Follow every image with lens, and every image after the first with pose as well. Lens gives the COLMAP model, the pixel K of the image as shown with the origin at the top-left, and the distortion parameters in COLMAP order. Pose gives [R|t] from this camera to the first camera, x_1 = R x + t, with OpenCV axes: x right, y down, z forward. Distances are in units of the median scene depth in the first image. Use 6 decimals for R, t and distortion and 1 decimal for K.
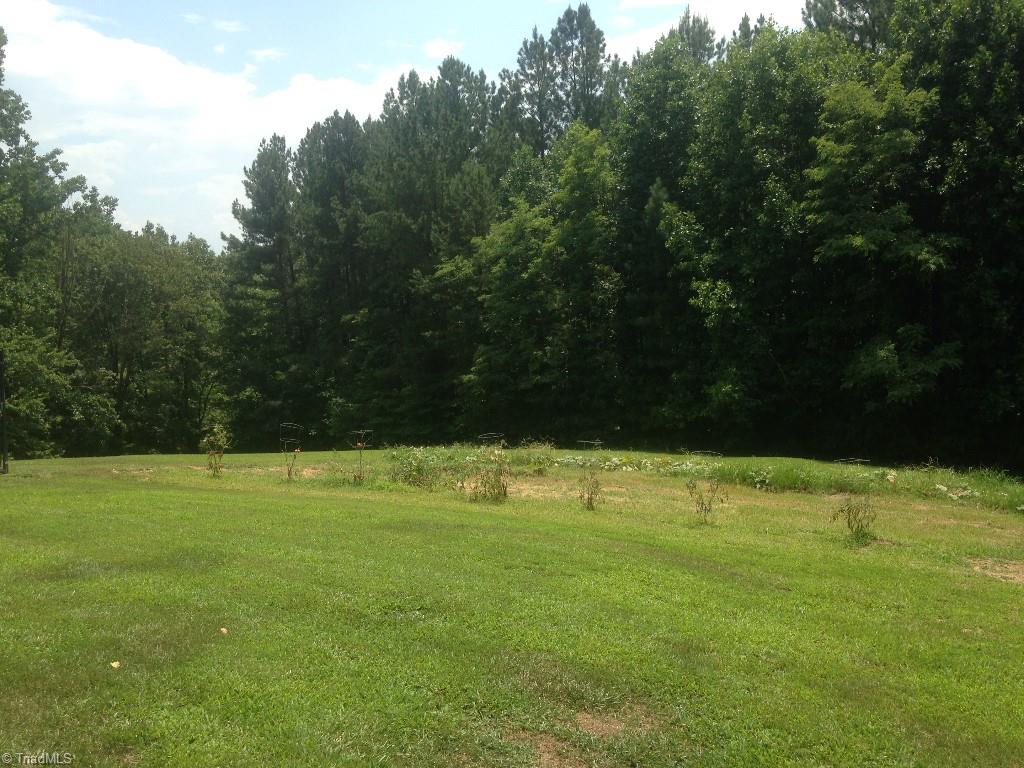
lens RADIAL K [[955.5, 0, 493.7], [0, 955.5, 382.4], [0, 0, 1]] dist [0.127407, -0.171618]
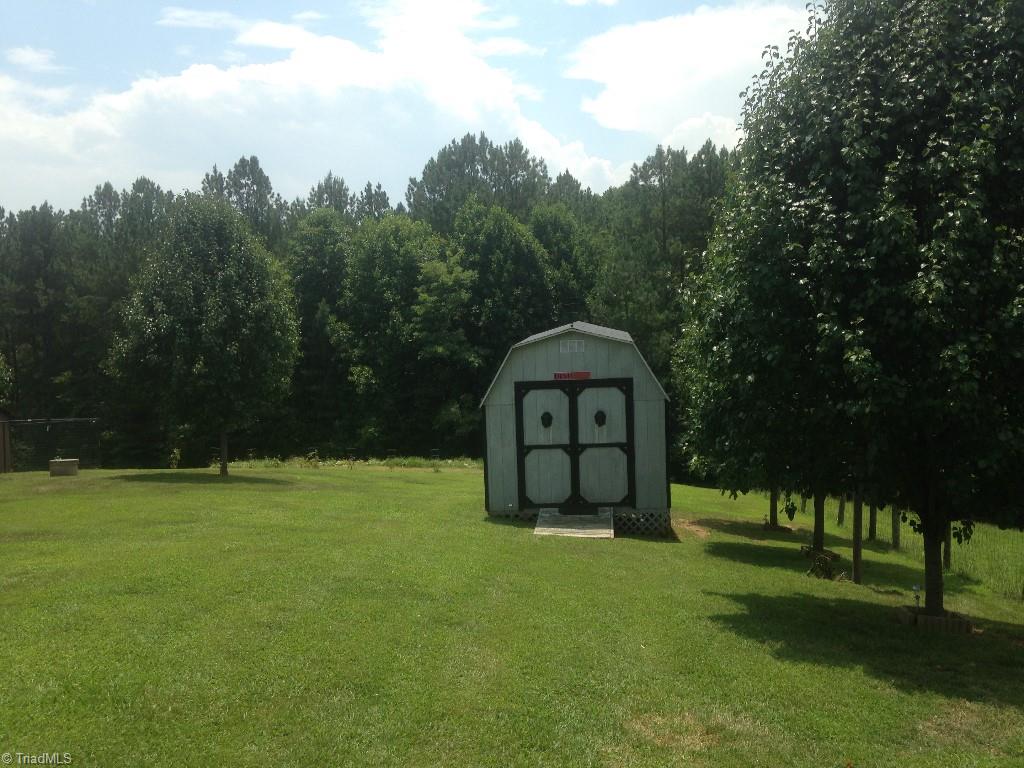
lens RADIAL K [[955.5, 0, 516.0], [0, 955.5, 387.6], [0, 0, 1]] dist [0.127407, -0.171618]
pose [[0.909327, 0.002219, 0.416075, -0.223674], [0.014188, 0.999239, -0.036336, -0.003324], [-0.415839, 0.038945, 0.908604, -0.634562]]
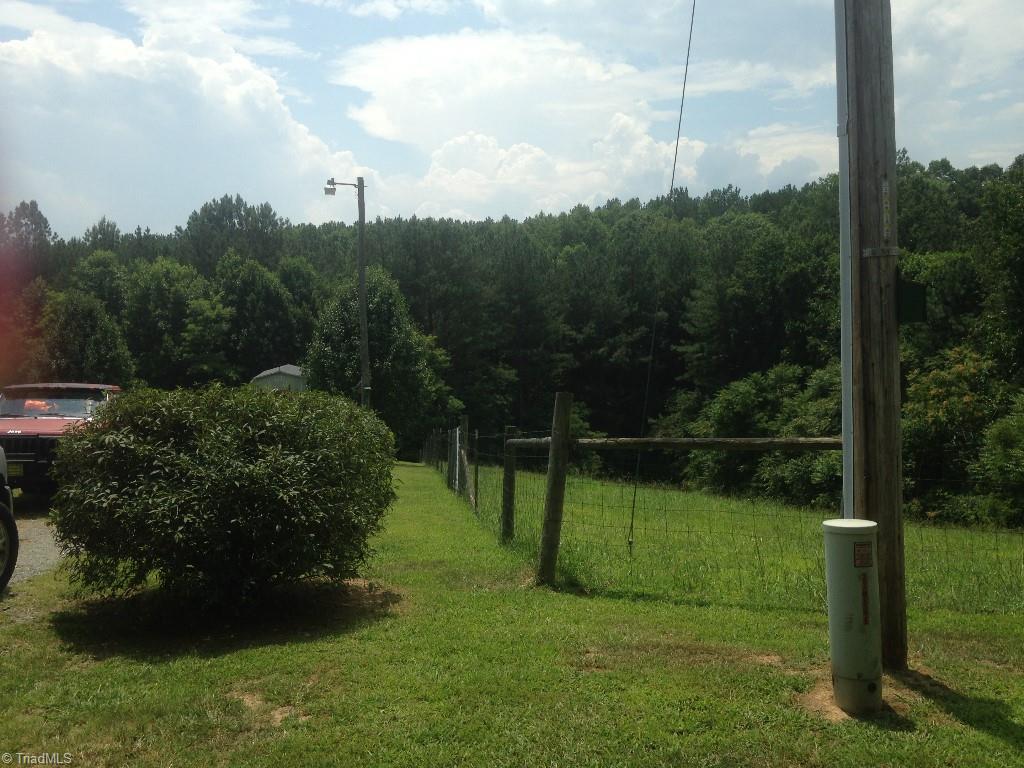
lens RADIAL K [[955.5, 0, 555.1], [0, 955.5, 410.9], [0, 0, 1]] dist [0.127407, -0.171618]
pose [[0.761817, -0.007970, 0.647744, -0.472241], [0.024632, 0.999558, -0.016672, 0.024028], [-0.647324, 0.028656, 0.761676, -1.258331]]
